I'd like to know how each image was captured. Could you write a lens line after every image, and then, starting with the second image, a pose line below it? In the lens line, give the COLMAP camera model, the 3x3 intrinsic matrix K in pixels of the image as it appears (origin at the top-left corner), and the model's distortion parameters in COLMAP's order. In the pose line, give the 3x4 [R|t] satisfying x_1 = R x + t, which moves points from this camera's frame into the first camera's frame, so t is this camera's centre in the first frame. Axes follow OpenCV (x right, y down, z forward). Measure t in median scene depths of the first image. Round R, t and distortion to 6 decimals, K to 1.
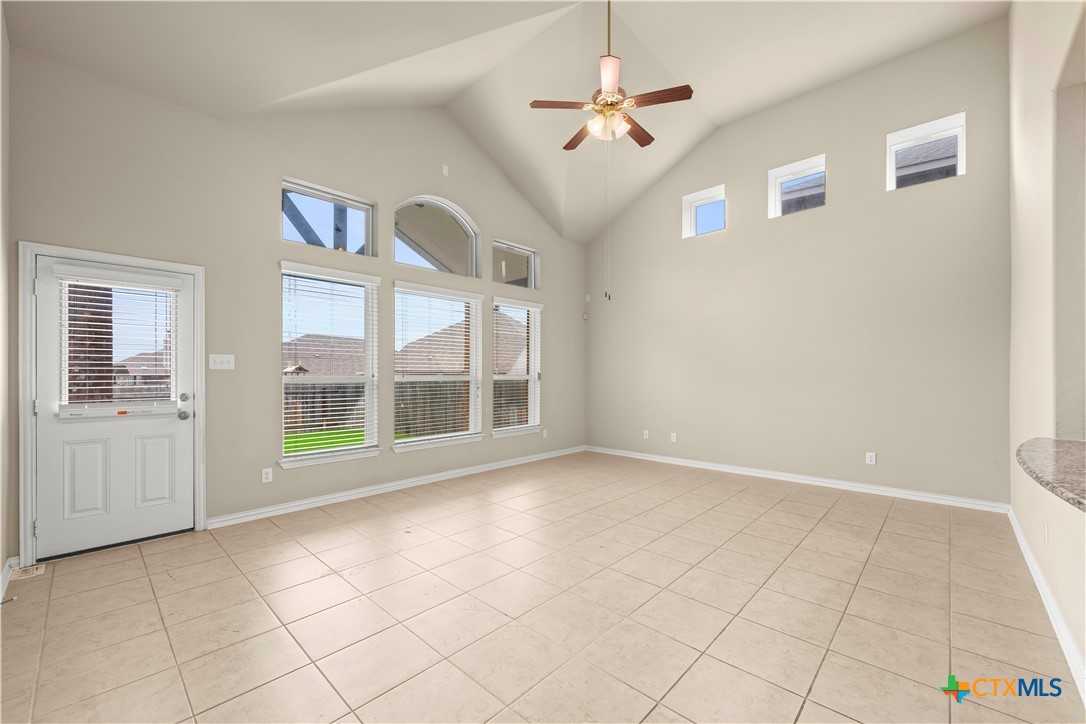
lens RADIAL K [[432.4, 0, 544.0], [0, 432.4, 367.8], [0, 0, 1]] dist [0.000550, -0.000049]
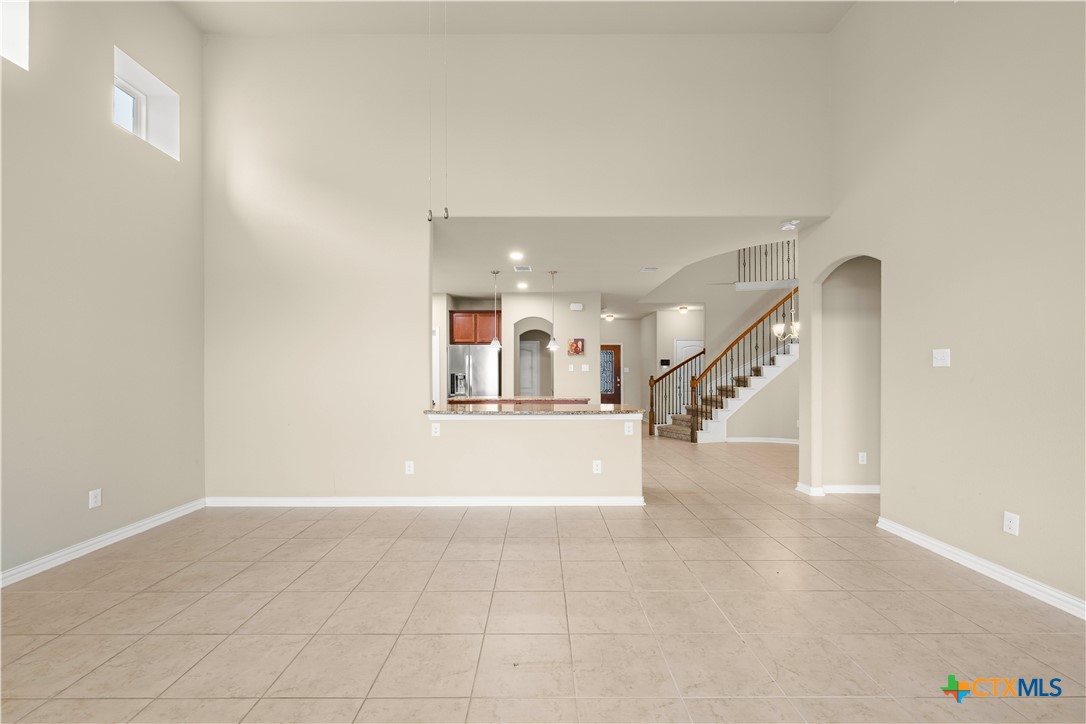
lens RADIAL K [[432.4, 0, 542.1], [0, 432.4, 369.6], [0, 0, 1]] dist [0.000550, -0.000049]
pose [[-0.691504, 0.009961, 0.722304, -0.276653], [-0.006386, 0.999782, -0.019902, 0.018877], [-0.722345, -0.018375, -0.691289, 1.189856]]
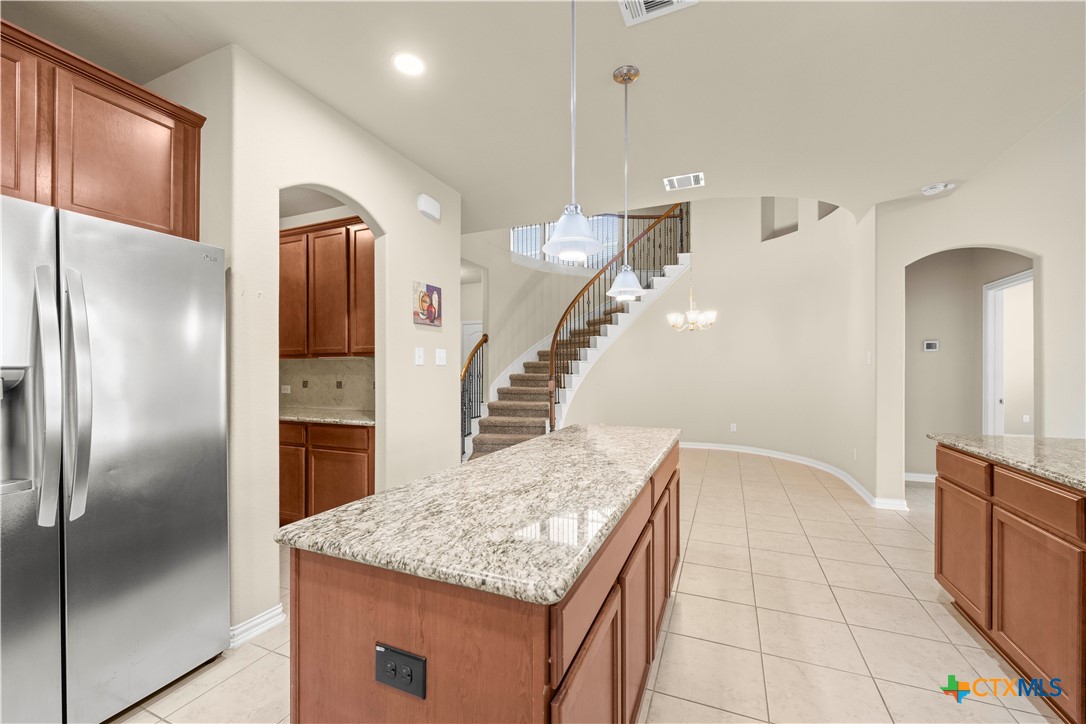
lens RADIAL K [[432.4, 0, 550.6], [0, 432.4, 369.0], [0, 0, 1]] dist [0.000550, -0.000049]
pose [[-0.934849, 0.007460, -0.354968, 1.243480], [0.009093, 0.999954, -0.002933, -0.003444], [0.354930, -0.005969, -0.934874, 0.486806]]
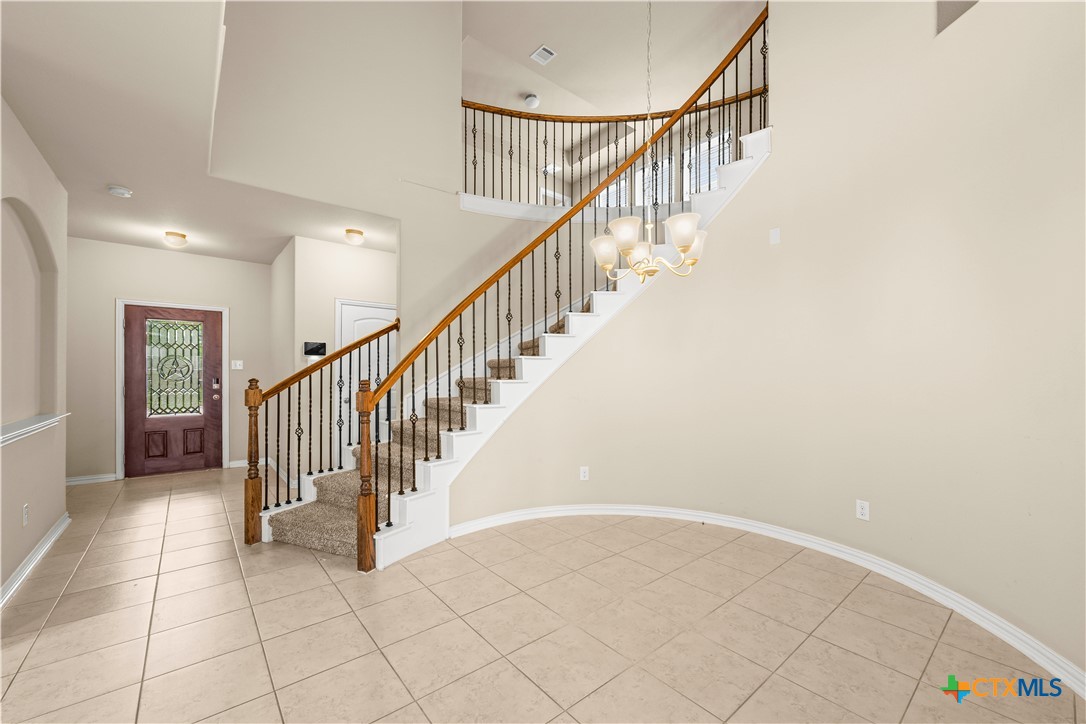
lens RADIAL K [[432.4, 0, 544.9], [0, 432.4, 370.8], [0, 0, 1]] dist [0.000550, -0.000049]
pose [[-0.992061, 0.002756, 0.125730, 0.345324], [0.000937, 0.999894, -0.014524, -0.002079], [-0.125757, -0.014291, -0.991958, -0.119114]]
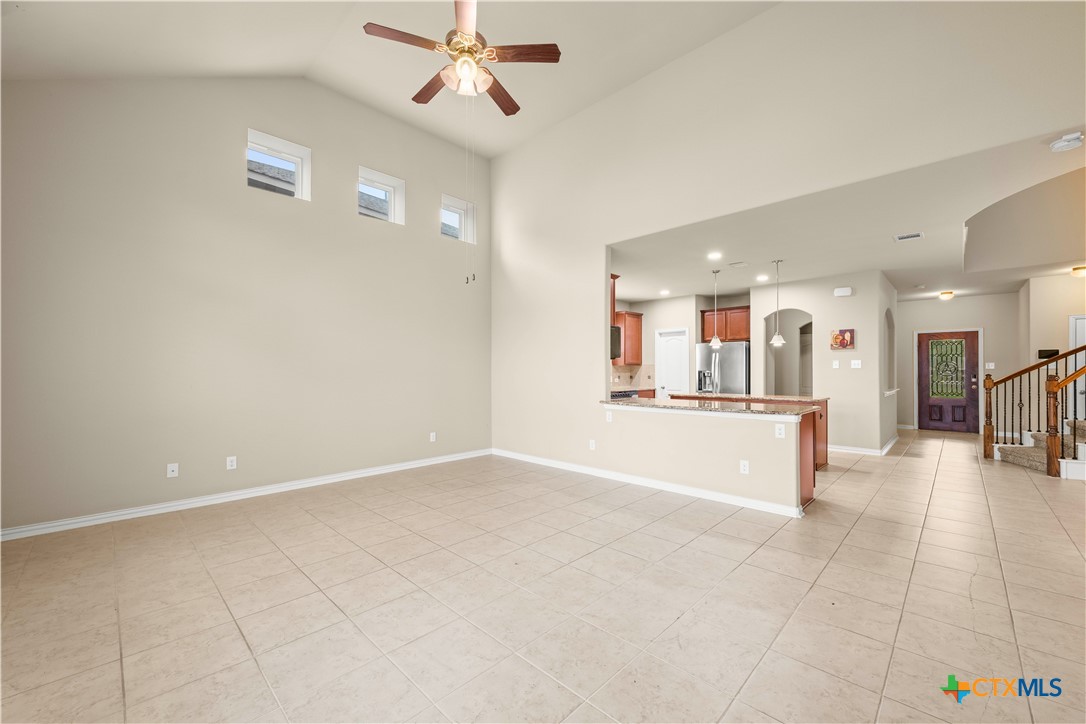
lens RADIAL K [[432.4, 0, 552.4], [0, 432.4, 369.2], [0, 0, 1]] dist [0.000550, -0.000049]
pose [[0.000478, 0.006187, 0.999981, -0.656015], [-0.012140, 0.999907, -0.006181, 0.013074], [-0.999926, -0.012137, 0.000554, 0.795707]]
